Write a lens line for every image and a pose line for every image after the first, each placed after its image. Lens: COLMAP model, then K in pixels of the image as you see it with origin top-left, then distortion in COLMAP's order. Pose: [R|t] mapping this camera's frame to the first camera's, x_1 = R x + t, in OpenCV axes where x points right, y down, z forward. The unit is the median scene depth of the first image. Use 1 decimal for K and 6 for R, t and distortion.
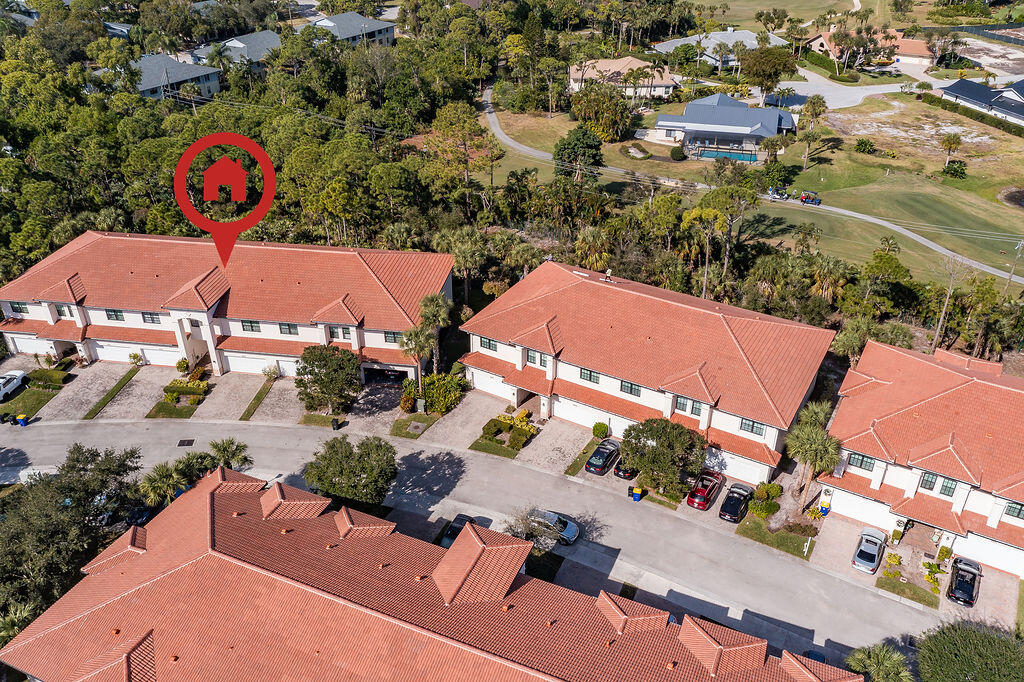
lens RADIAL K [[806.1, 0, 517.0], [0, 806.1, 336.9], [0, 0, 1]] dist [0.001195, 0.002344]
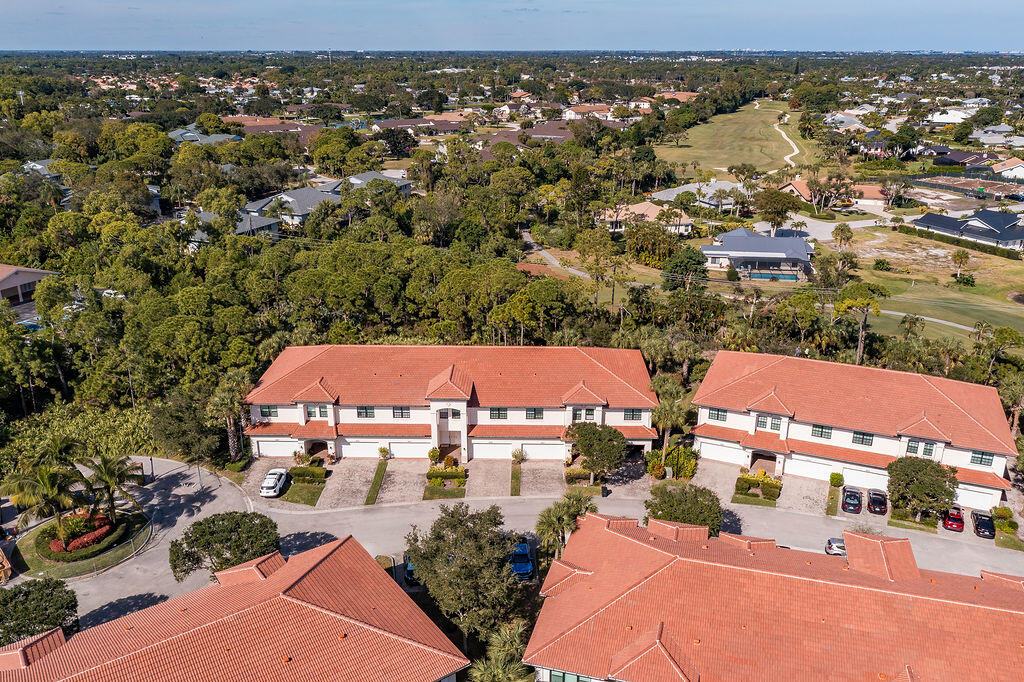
lens RADIAL K [[806.1, 0, 517.0], [0, 806.1, 336.9], [0, 0, 1]] dist [0.001195, 0.002344]
pose [[0.990778, -0.041459, 0.128997, -0.400143], [0.065725, 0.979585, -0.189982, 0.085707], [-0.118487, 0.196709, 0.973276, -0.090325]]
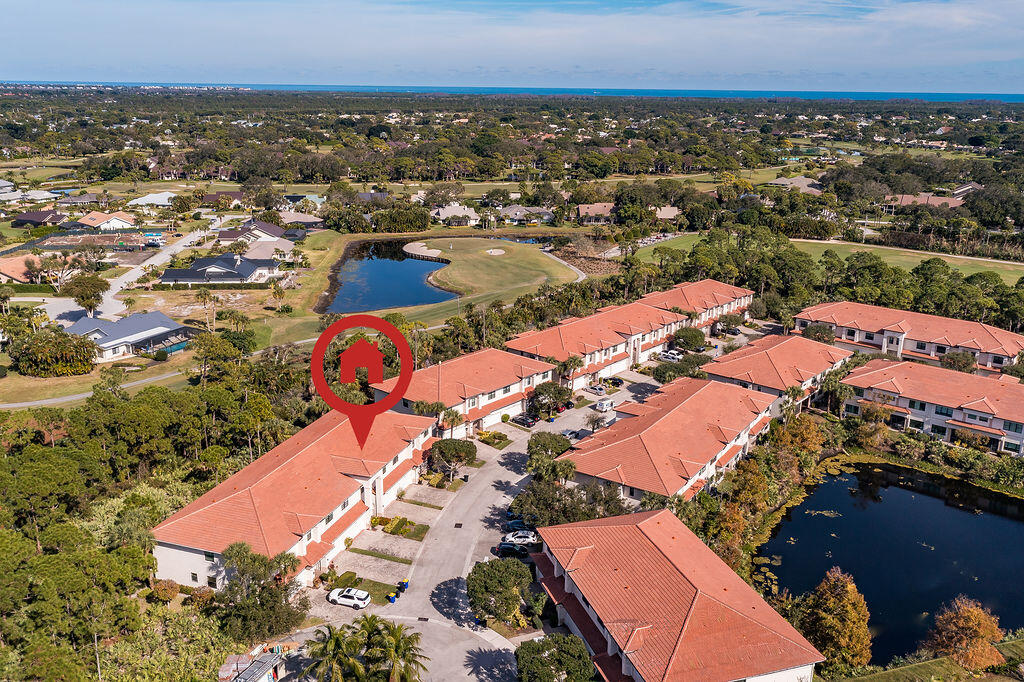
lens RADIAL K [[860.7, 0, 512.0], [0, 860.7, 341.0], [0, 0, 1]] dist [0.008553, 0.004964]
pose [[0.169340, -0.273110, 0.946961, -1.491899], [0.492048, 0.855949, 0.158871, -0.301794], [-0.853940, 0.439047, 0.279329, 0.260215]]
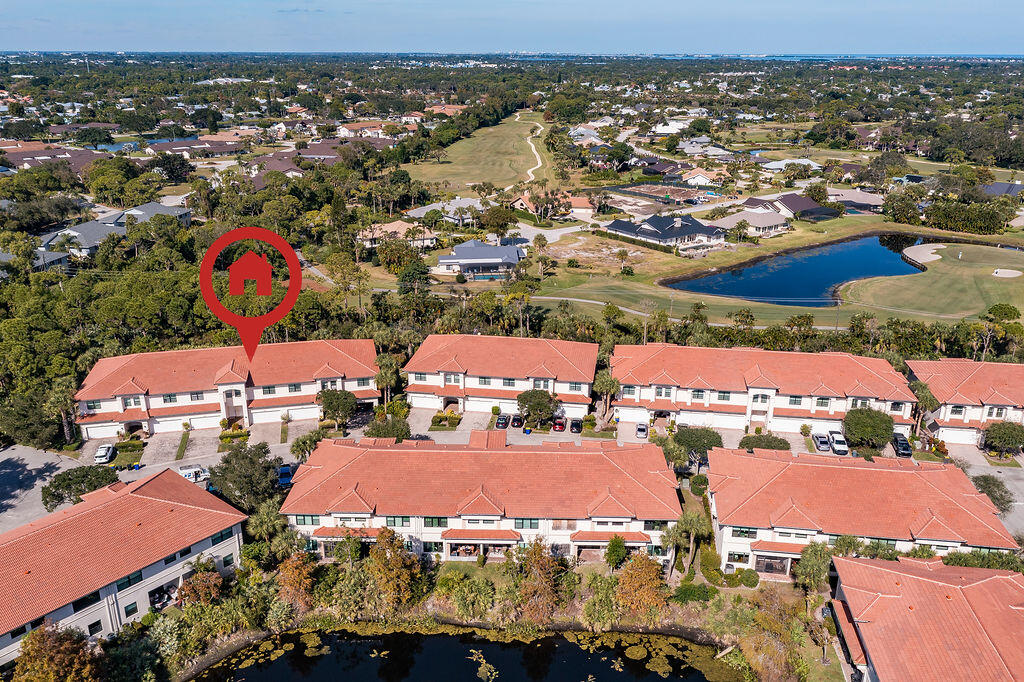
lens RADIAL K [[803.3, 0, 516.7], [0, 803.3, 337.6], [0, 0, 1]] dist [-0.000643, 0.007376]
pose [[0.925056, -0.120359, 0.360256, -0.393618], [0.188017, 0.969214, -0.158978, 0.206598], [-0.330031, 0.214797, 0.919207, -0.577069]]
